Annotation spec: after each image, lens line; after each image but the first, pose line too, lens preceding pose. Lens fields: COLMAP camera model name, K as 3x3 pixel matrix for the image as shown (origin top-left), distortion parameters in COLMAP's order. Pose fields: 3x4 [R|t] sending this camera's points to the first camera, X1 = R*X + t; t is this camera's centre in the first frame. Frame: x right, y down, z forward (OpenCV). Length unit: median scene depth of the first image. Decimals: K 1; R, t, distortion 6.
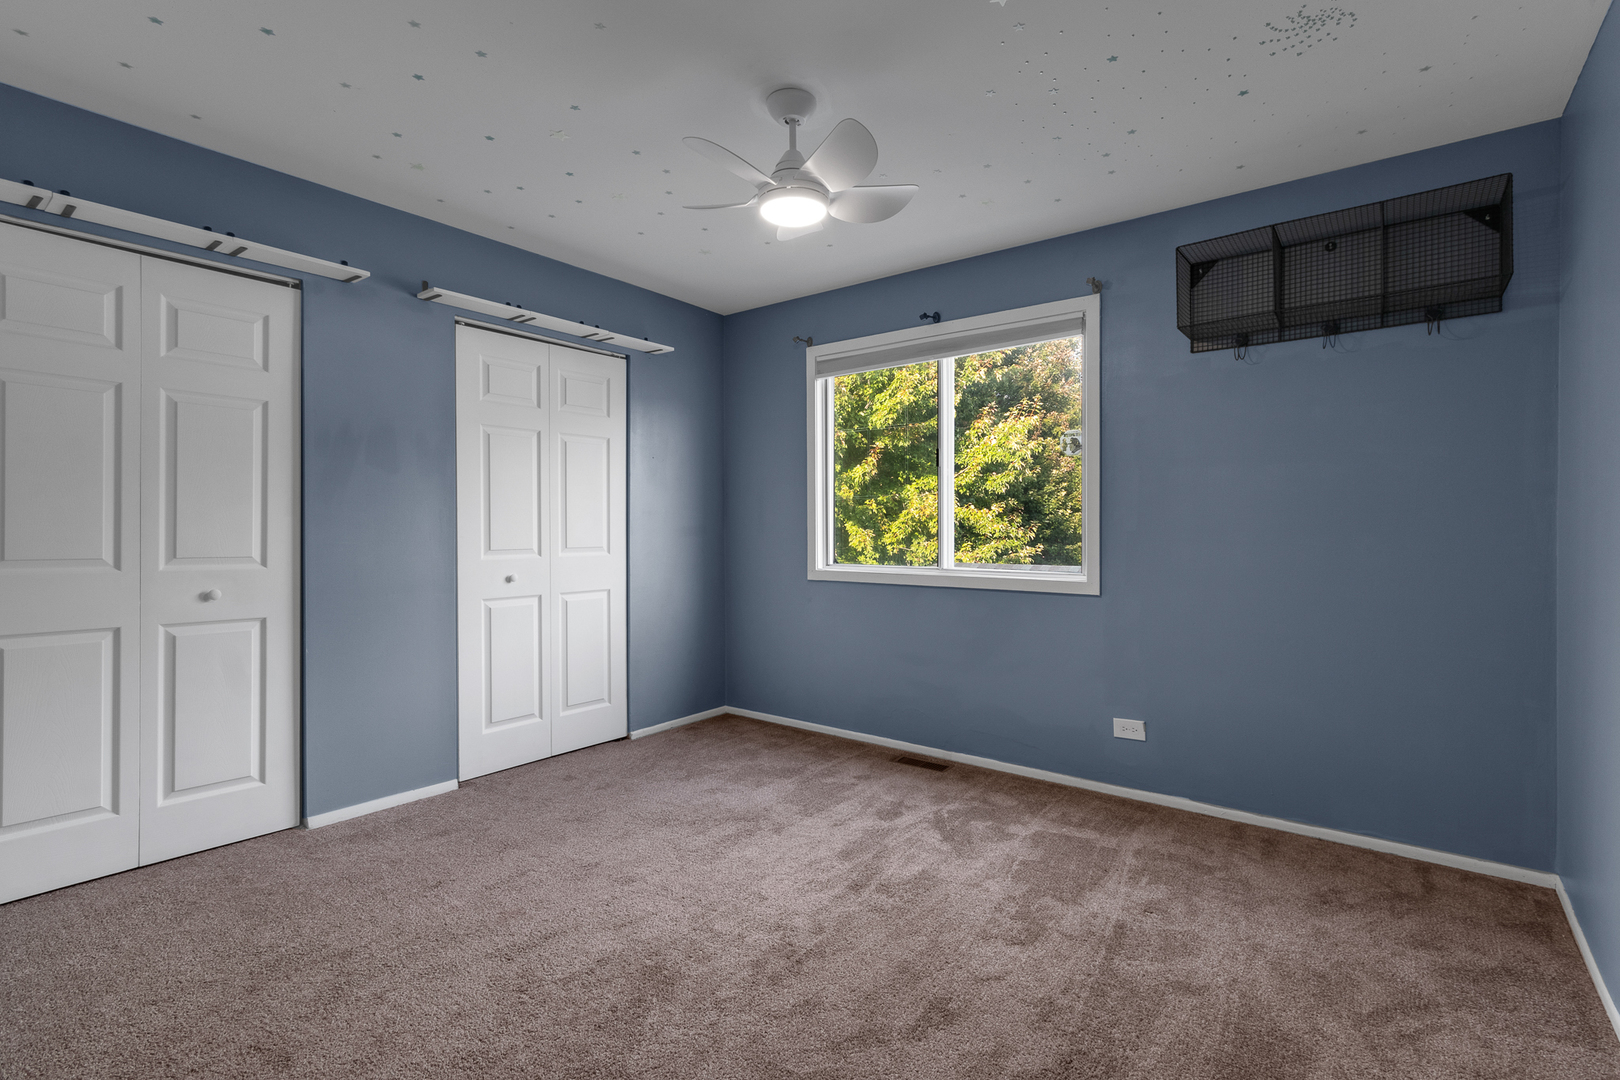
lens RADIAL K [[752.4, 0, 814.9], [0, 752.4, 537.2], [0, 0, 1]] dist [-0.003206, -0.001436]
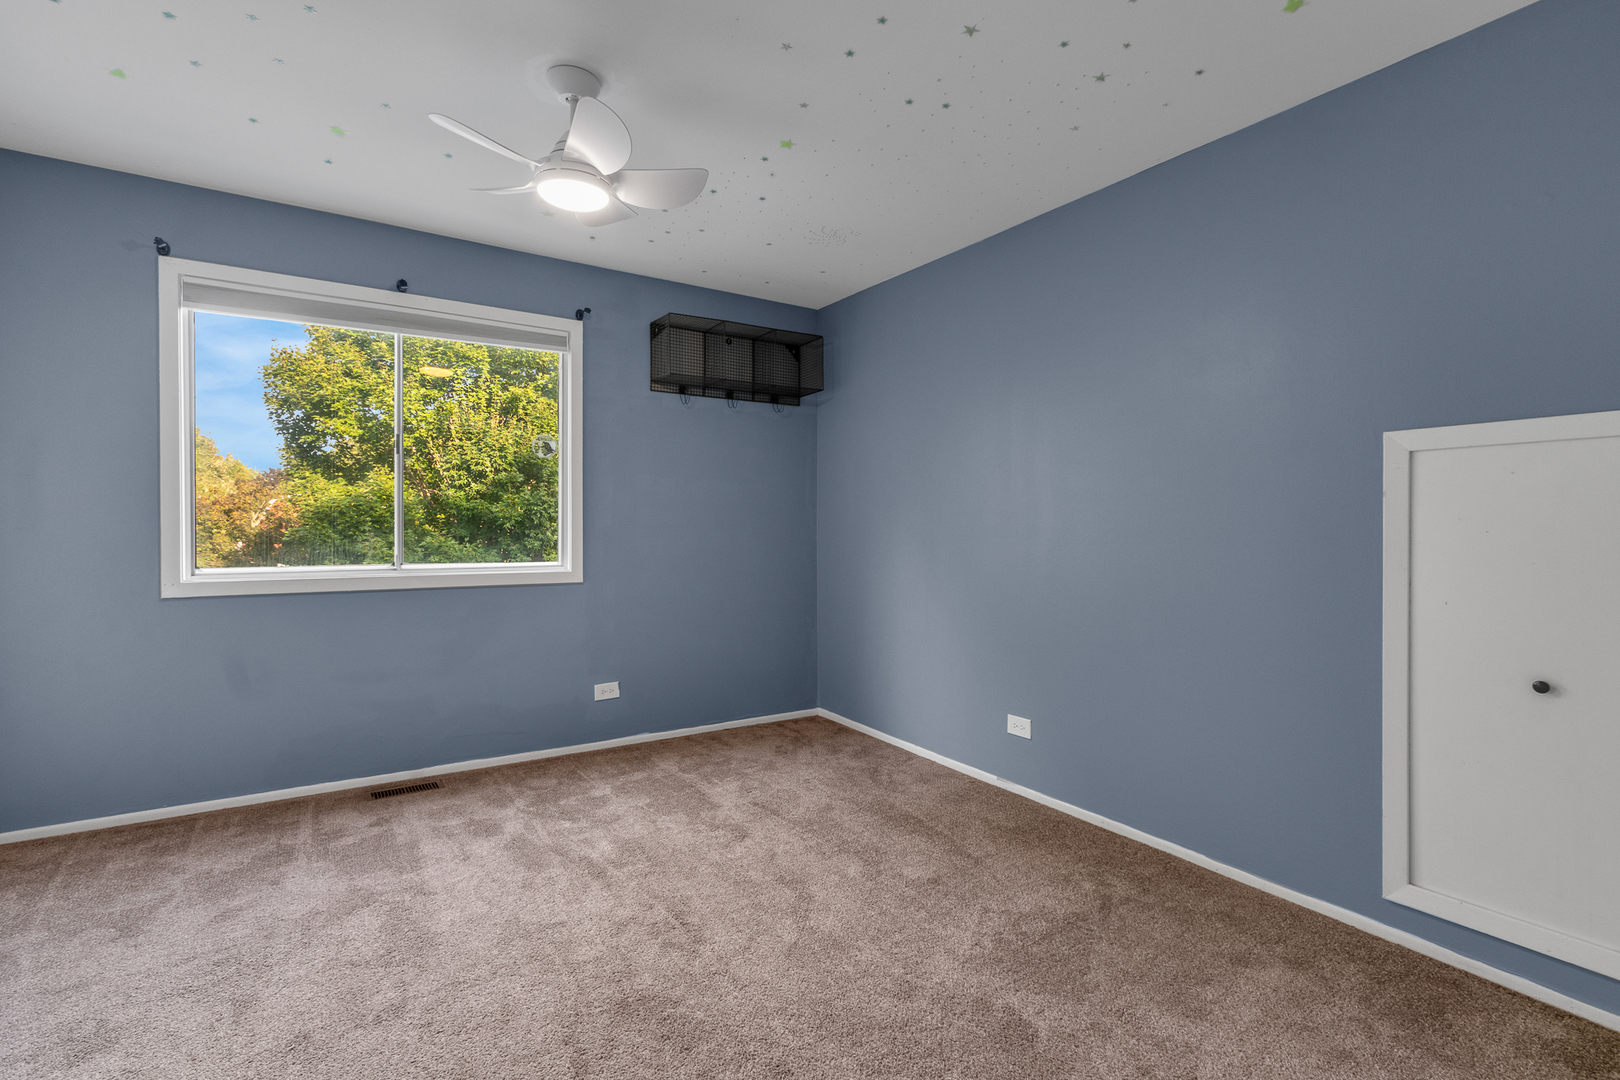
lens RADIAL K [[752.4, 0, 824.5], [0, 752.4, 532.7], [0, 0, 1]] dist [-0.003206, -0.001436]
pose [[0.308441, -0.008200, 0.951208, -0.666841], [0.006707, 0.999957, 0.006445, -0.004518], [-0.951220, 0.004392, 0.308482, 0.317501]]
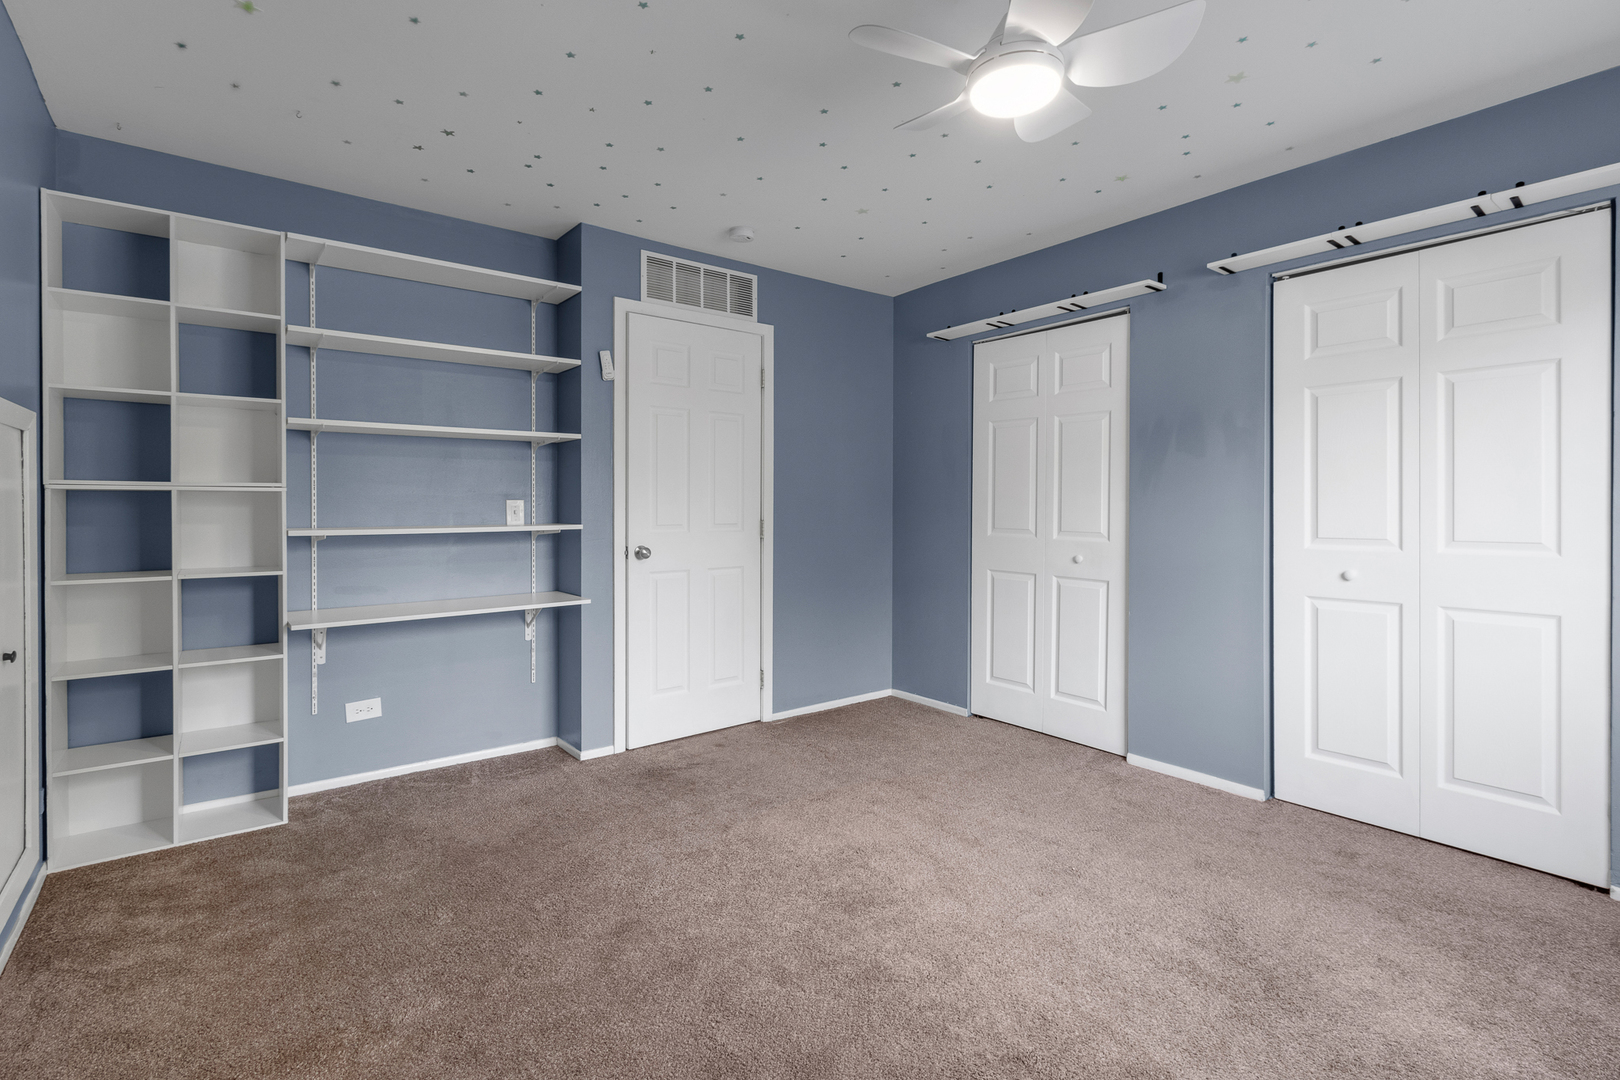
lens RADIAL K [[752.4, 0, 807.4], [0, 752.4, 510.0], [0, 0, 1]] dist [-0.003206, -0.001436]
pose [[-0.257767, 0.000915, -0.966207, 0.595513], [-0.013319, 0.999901, 0.004500, -0.011373], [0.966115, 0.014029, -0.257729, 0.788533]]
